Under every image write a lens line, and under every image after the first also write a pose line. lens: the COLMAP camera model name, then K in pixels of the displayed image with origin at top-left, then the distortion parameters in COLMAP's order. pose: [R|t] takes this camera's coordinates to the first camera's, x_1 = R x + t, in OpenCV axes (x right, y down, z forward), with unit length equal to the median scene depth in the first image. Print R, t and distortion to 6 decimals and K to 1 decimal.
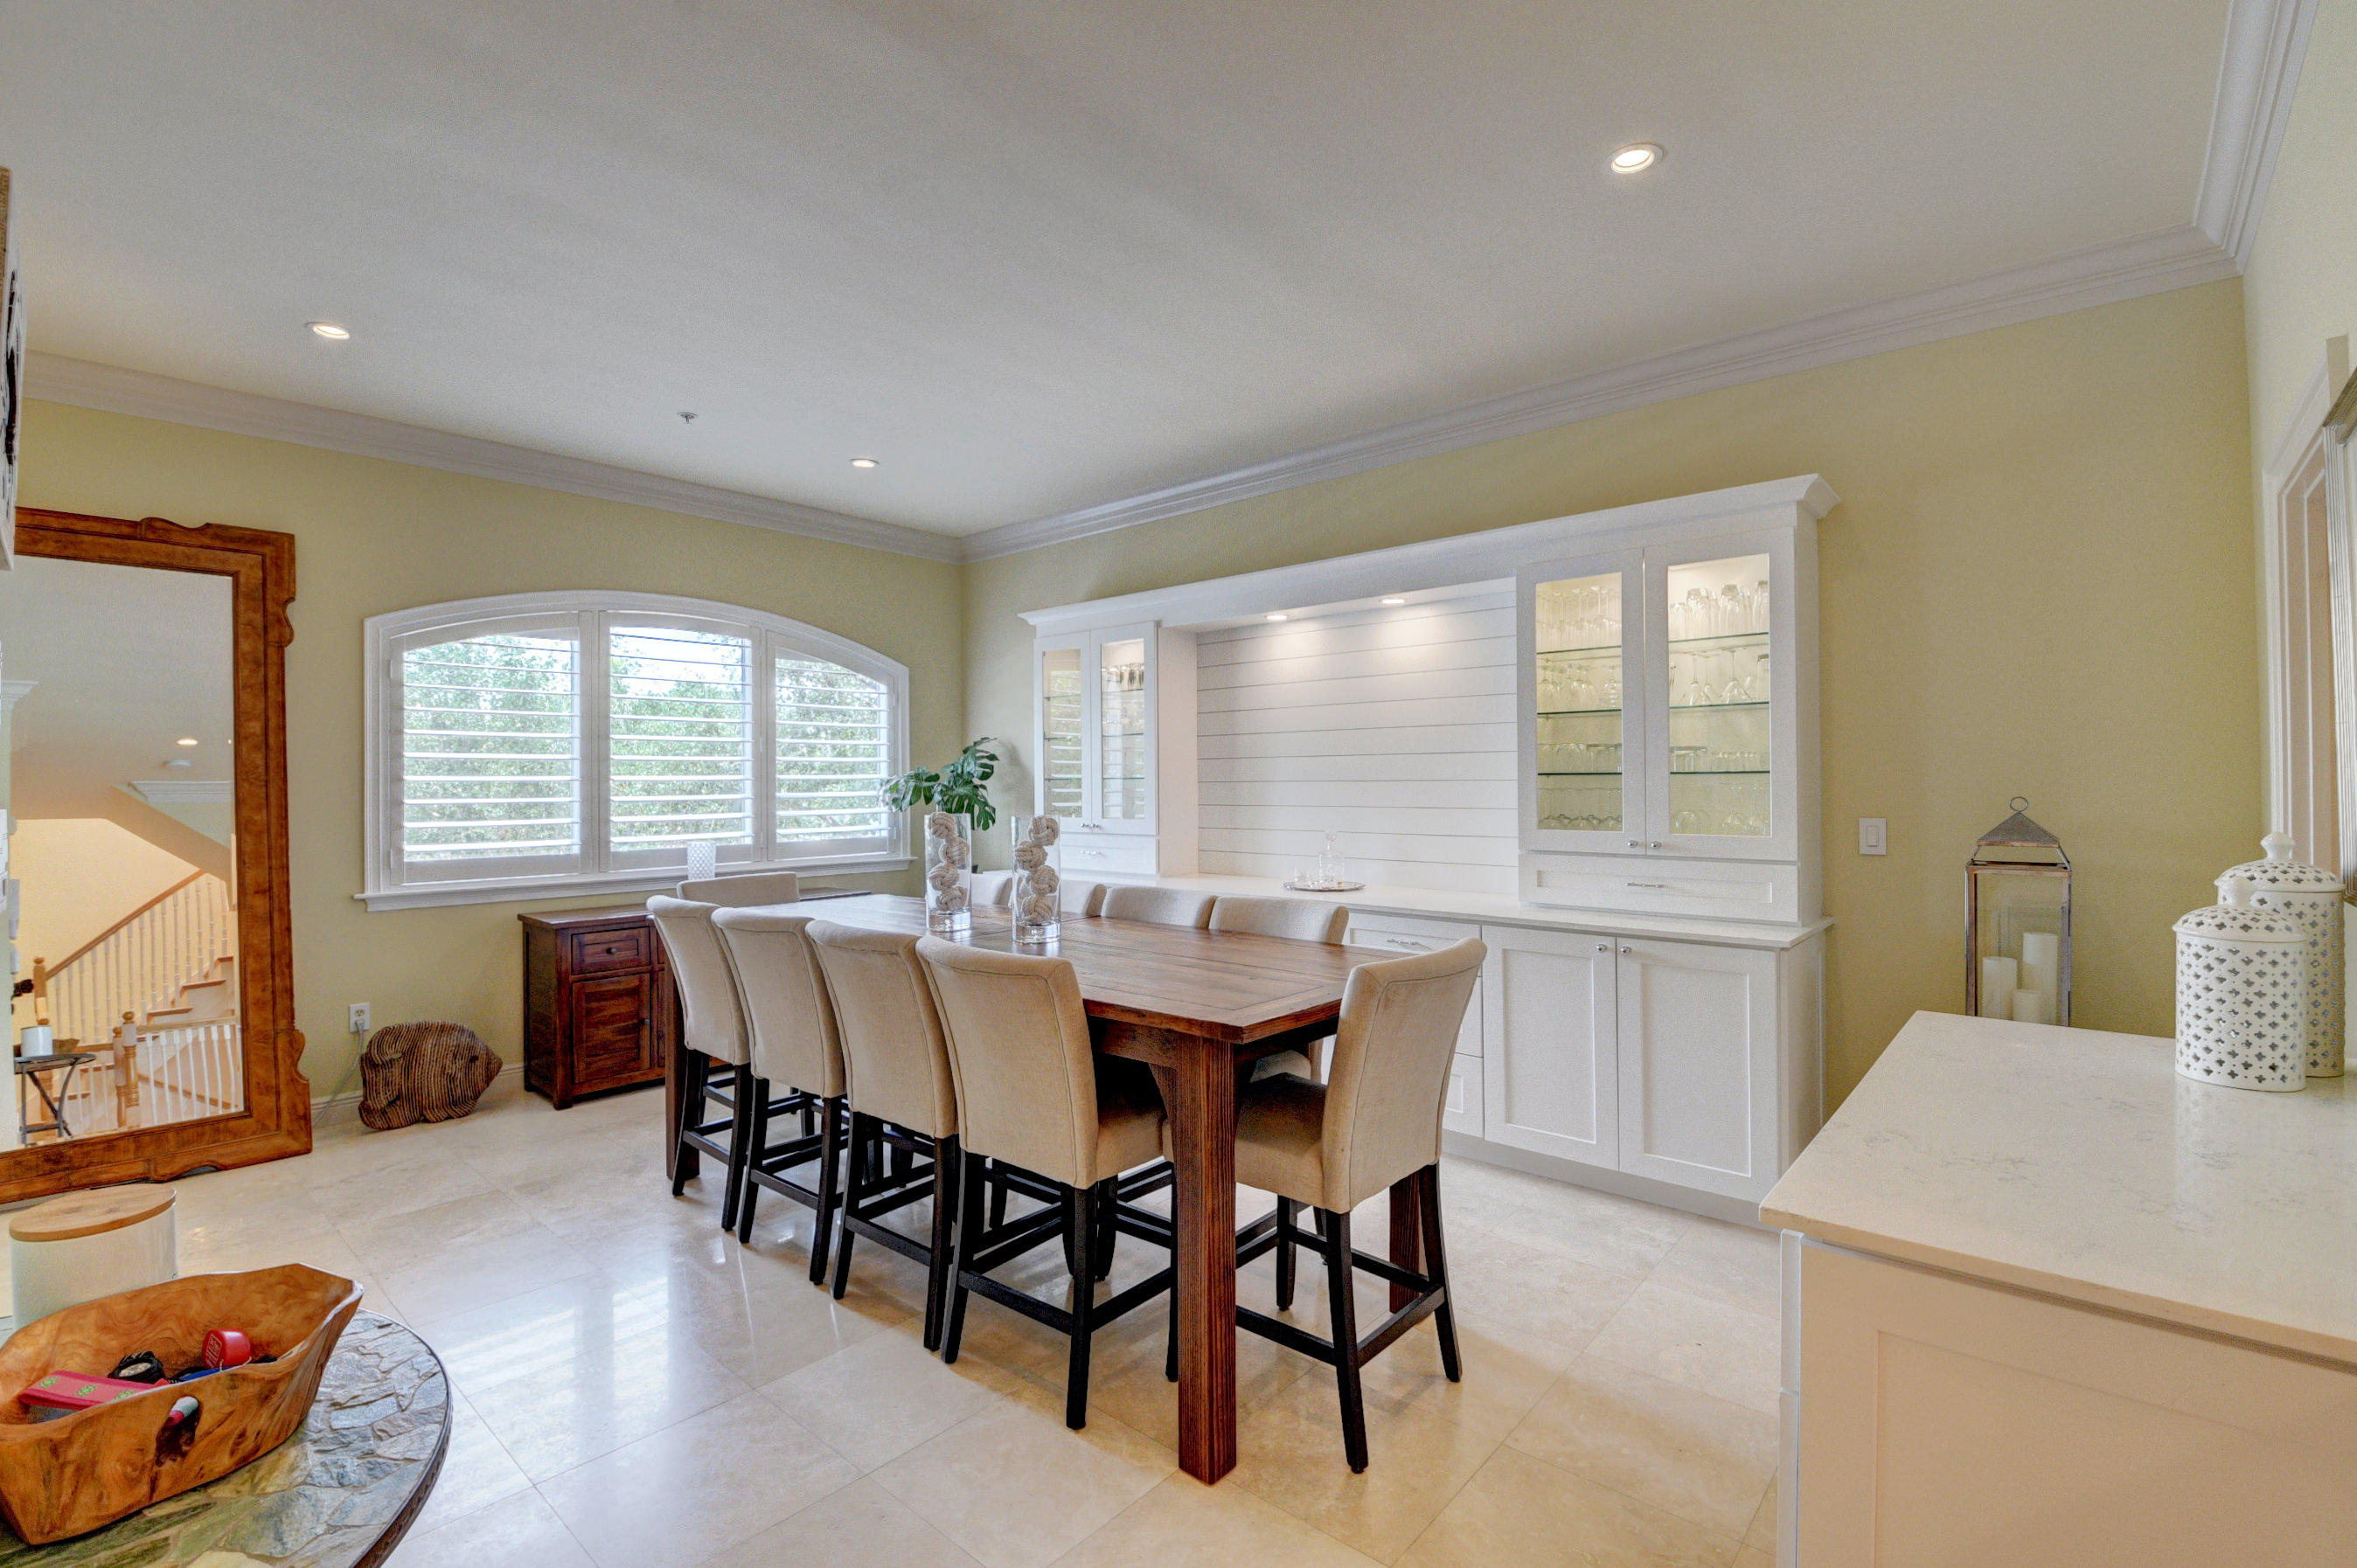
lens RADIAL K [[1041.3, 0, 1176.7], [0, 1041.3, 776.9], [0, 0, 1]] dist [0.014347, -0.027739]
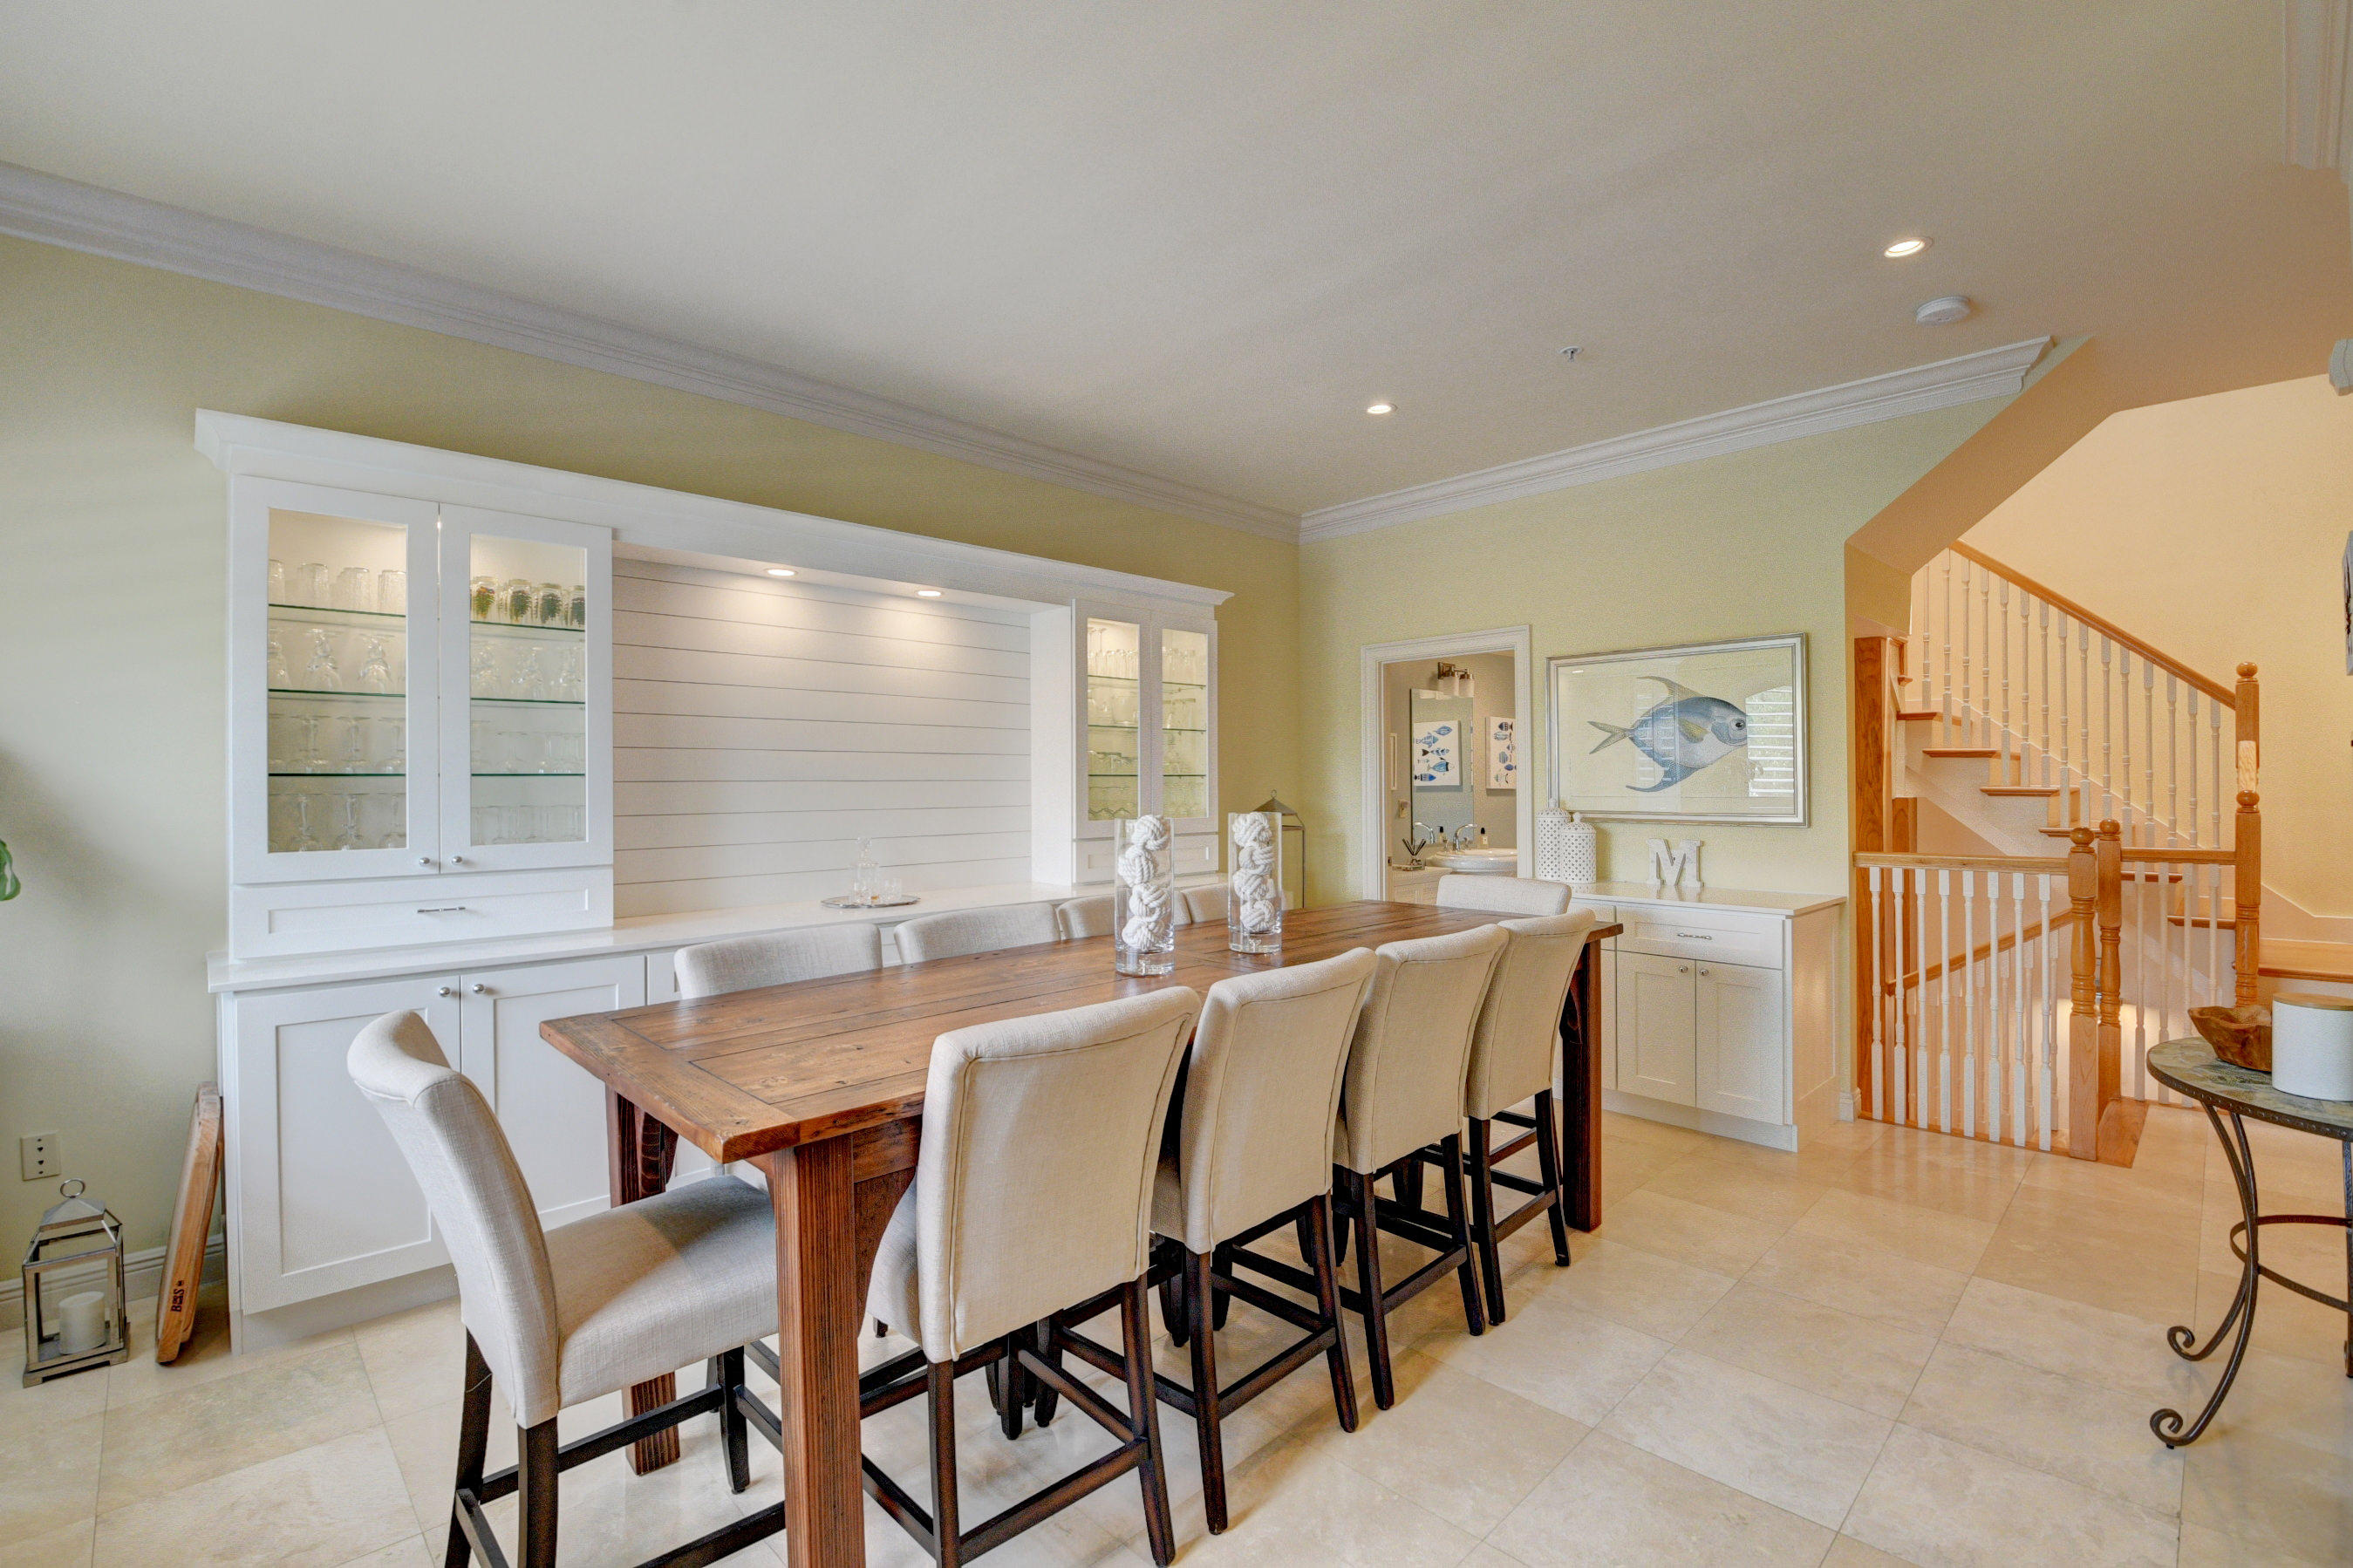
lens RADIAL K [[1035.7, 0, 1181.1], [0, 1035.7, 772.5], [0, 0, 1]] dist [0.007885, -0.022698]
pose [[0.075947, 0.015565, 0.996990, -0.879409], [-0.000210, 0.999878, -0.015594, 0.013743], [-0.997112, 0.000975, 0.075941, 0.845933]]
